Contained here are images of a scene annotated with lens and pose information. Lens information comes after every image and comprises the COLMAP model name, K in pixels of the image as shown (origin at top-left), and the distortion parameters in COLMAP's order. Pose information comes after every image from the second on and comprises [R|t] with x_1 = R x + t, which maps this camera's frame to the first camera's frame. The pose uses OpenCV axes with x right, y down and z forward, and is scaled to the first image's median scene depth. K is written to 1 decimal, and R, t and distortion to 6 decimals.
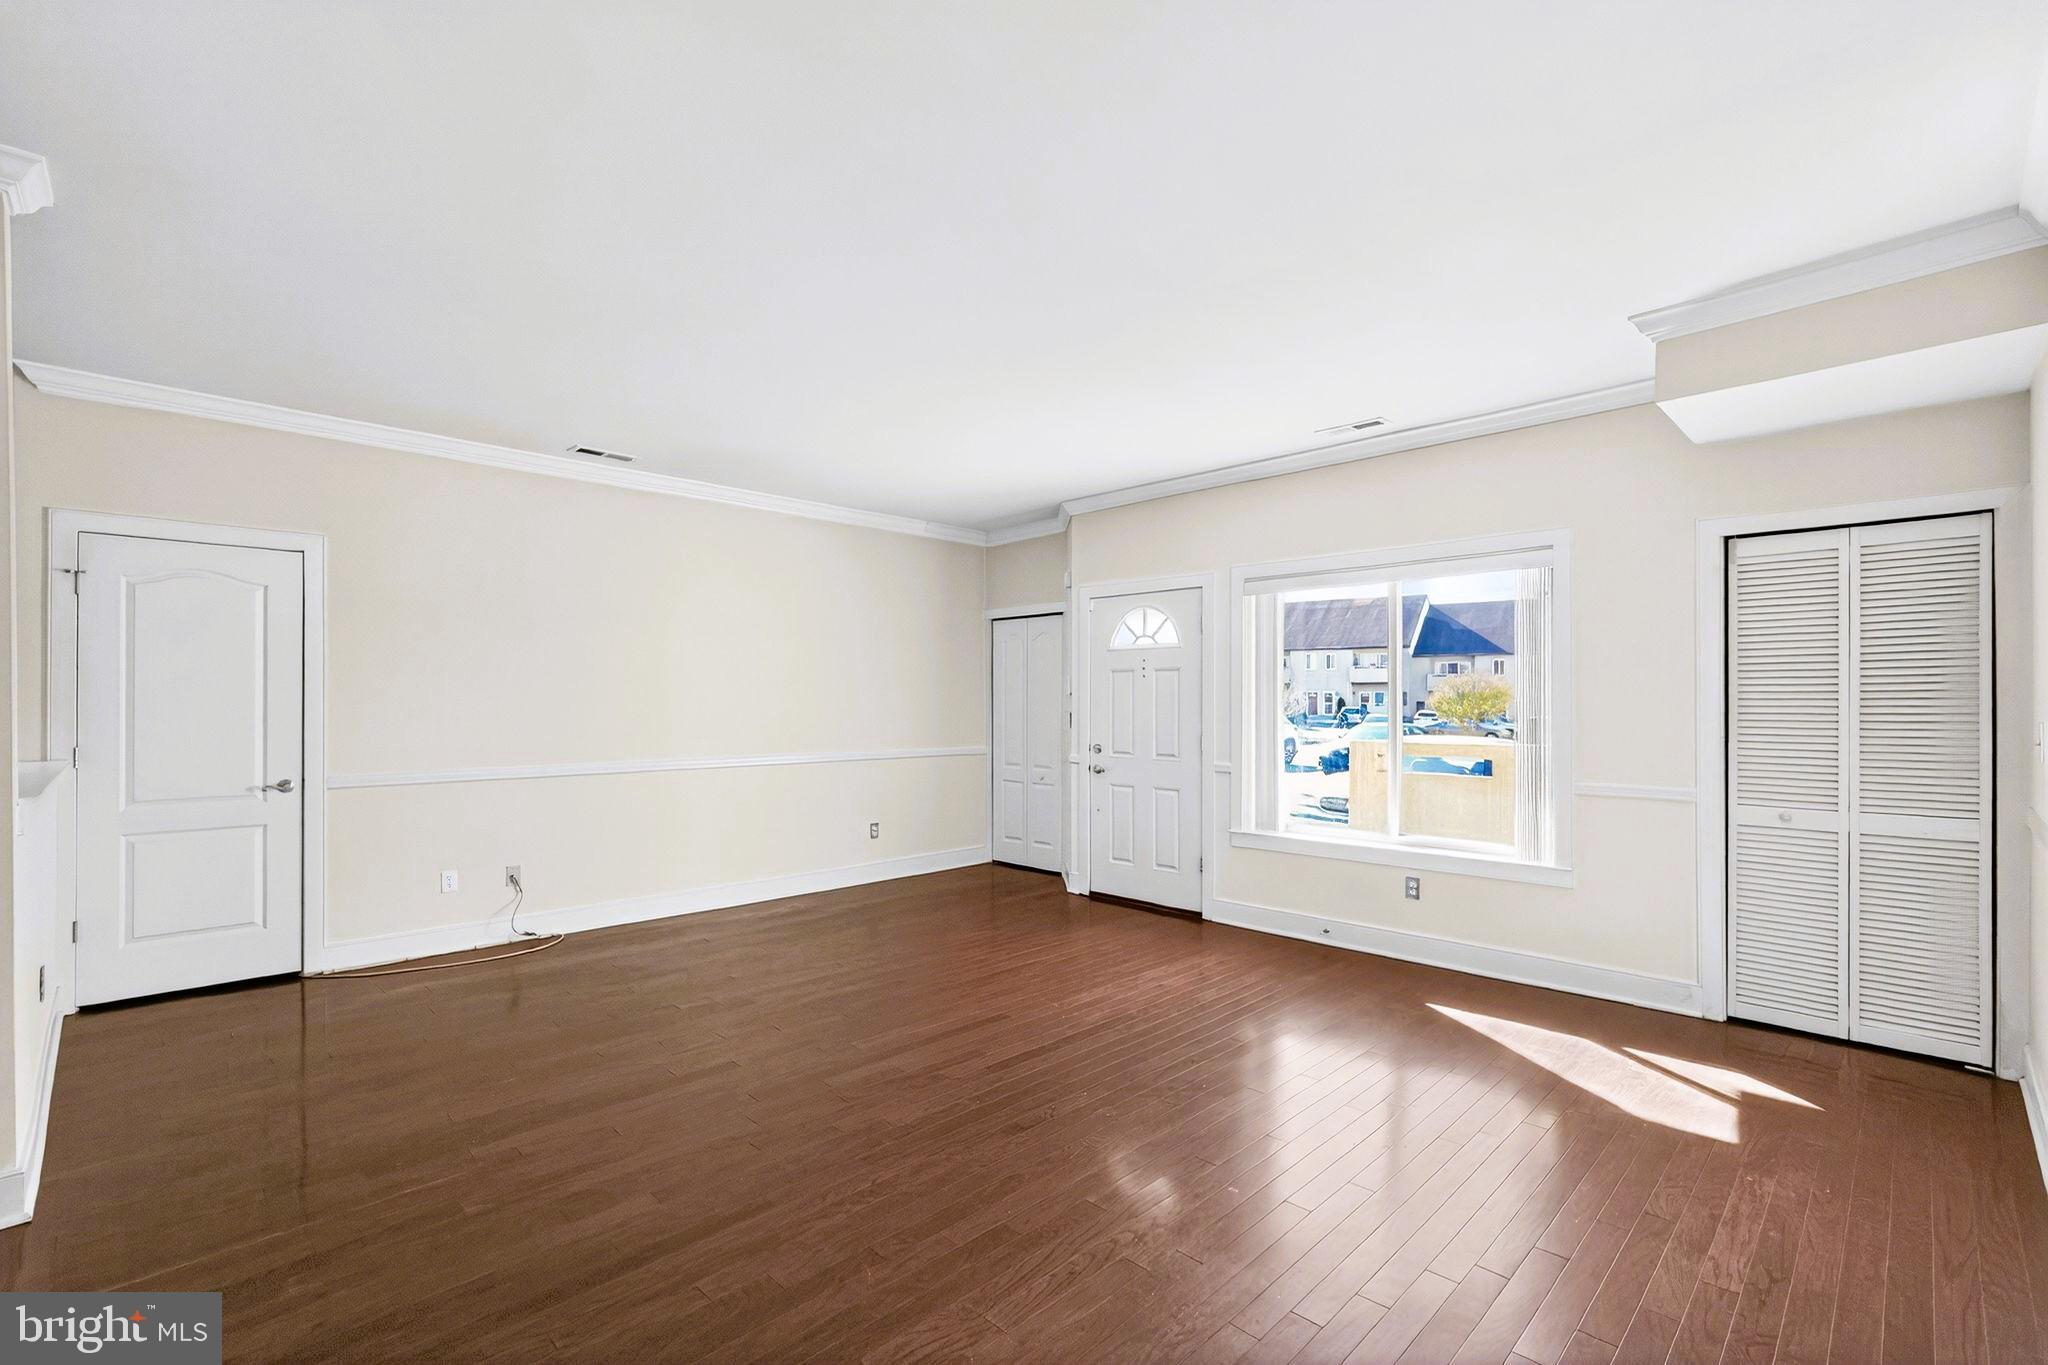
lens RADIAL K [[912.4, 0, 1017.1], [0, 912.4, 680.8], [0, 0, 1]] dist [-0.001170, 0.000307]
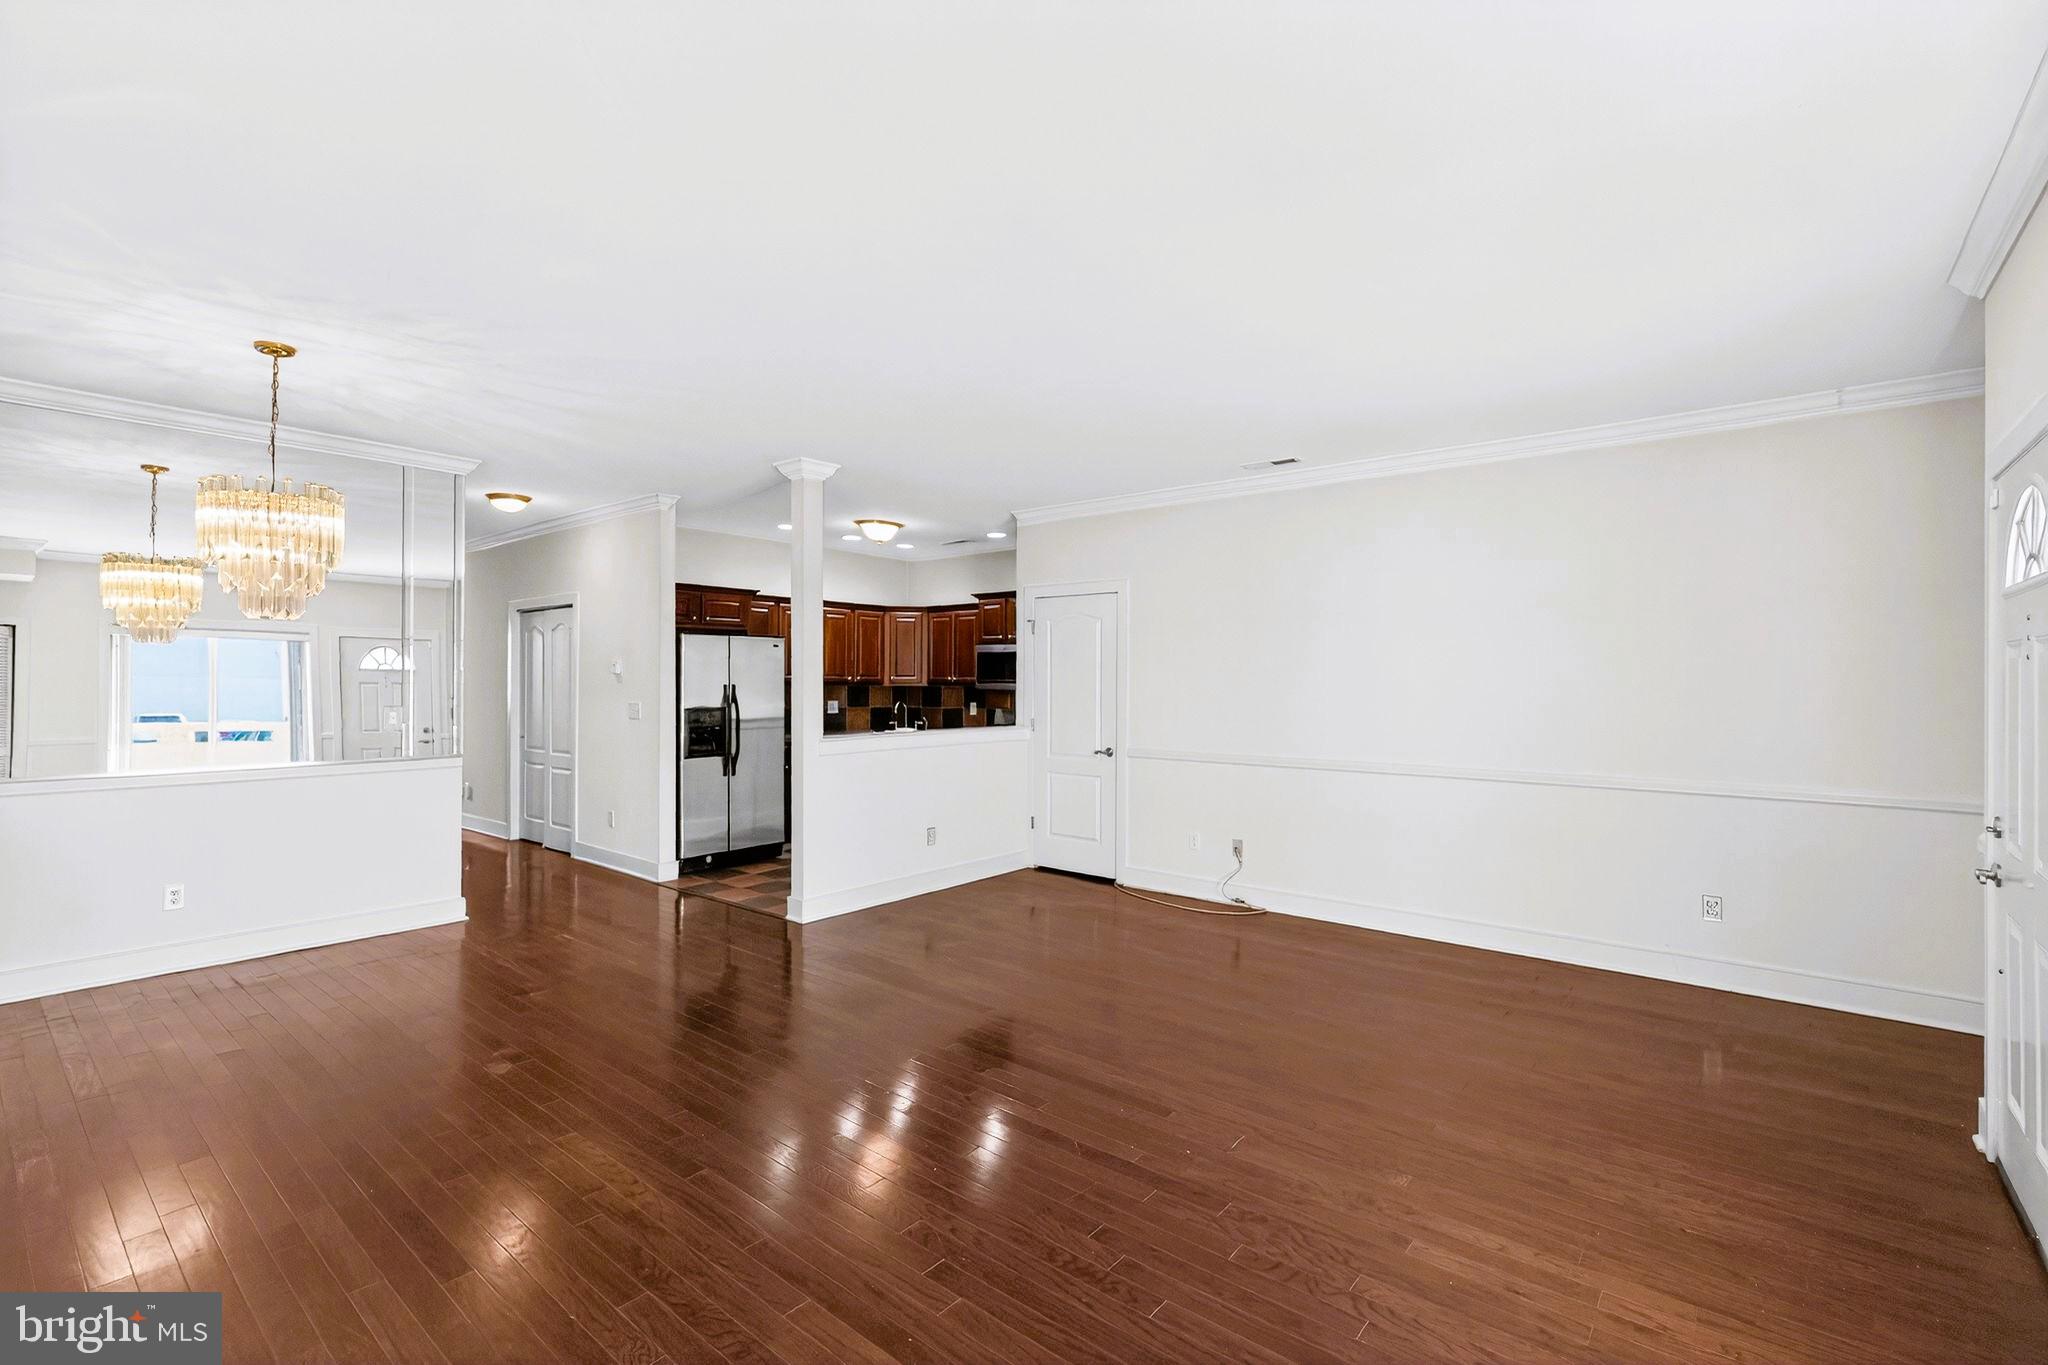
lens RADIAL K [[912.4, 0, 1017.1], [0, 912.4, 680.8], [0, 0, 1]] dist [-0.001170, 0.000307]
pose [[0.101742, -0.001373, -0.994810, 0.736830], [0.011829, 0.999930, -0.000170, -0.002084], [0.994740, -0.011750, 0.101752, 0.786224]]
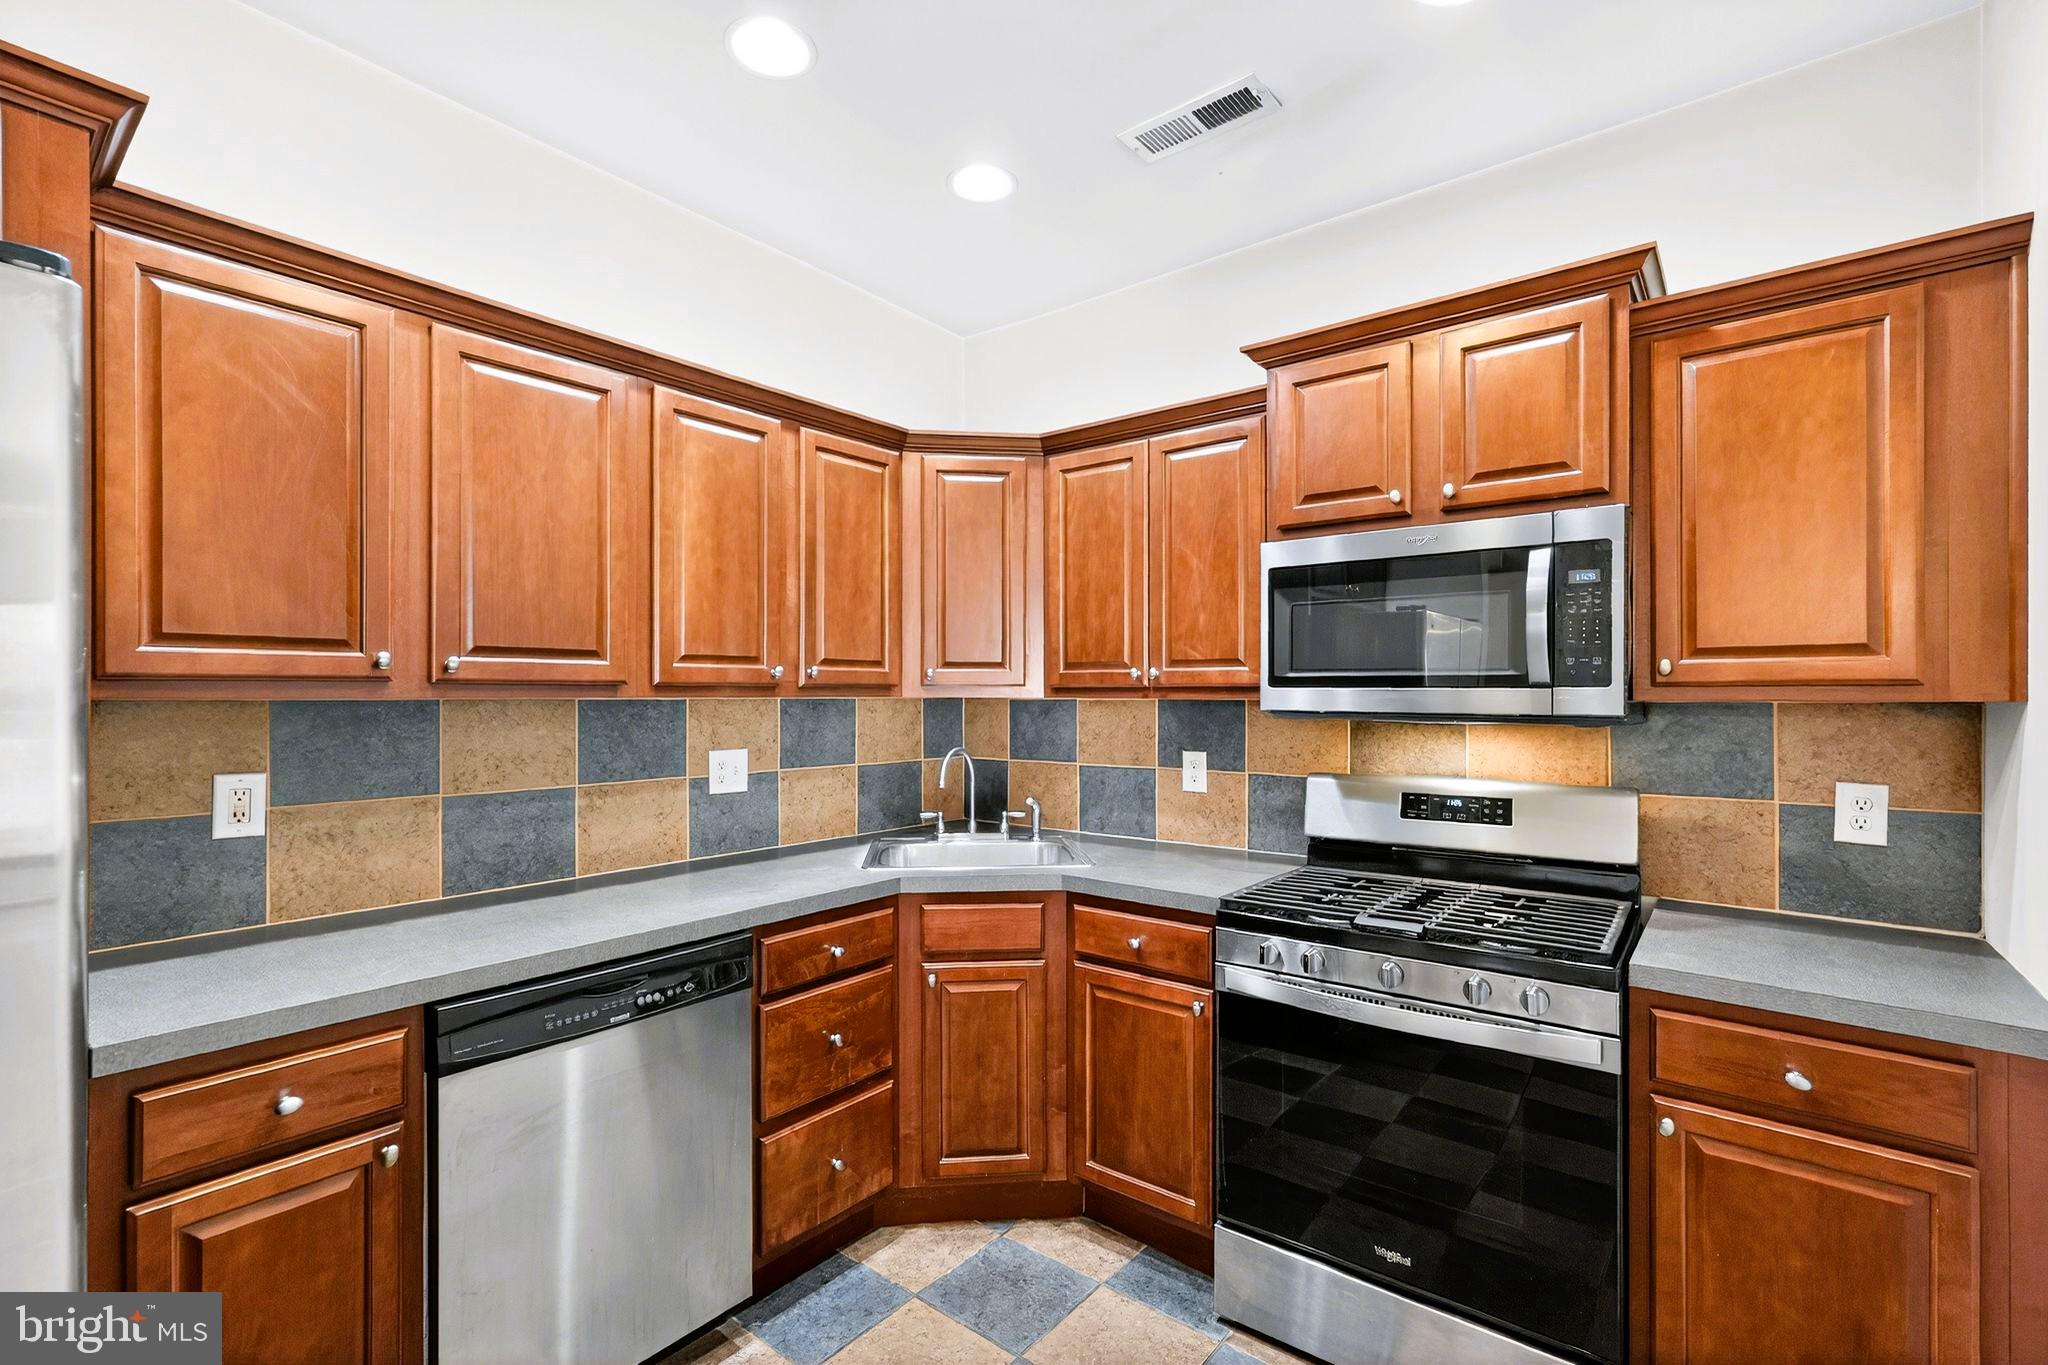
lens RADIAL K [[912.4, 0, 1017.1], [0, 912.4, 680.8], [0, 0, 1]] dist [-0.001170, 0.000307]
pose [[0.108660, -0.015300, -0.993961, -0.913945], [0.017691, 0.999753, -0.013455, 0.004046], [0.993922, -0.016122, 0.108904, 0.696937]]
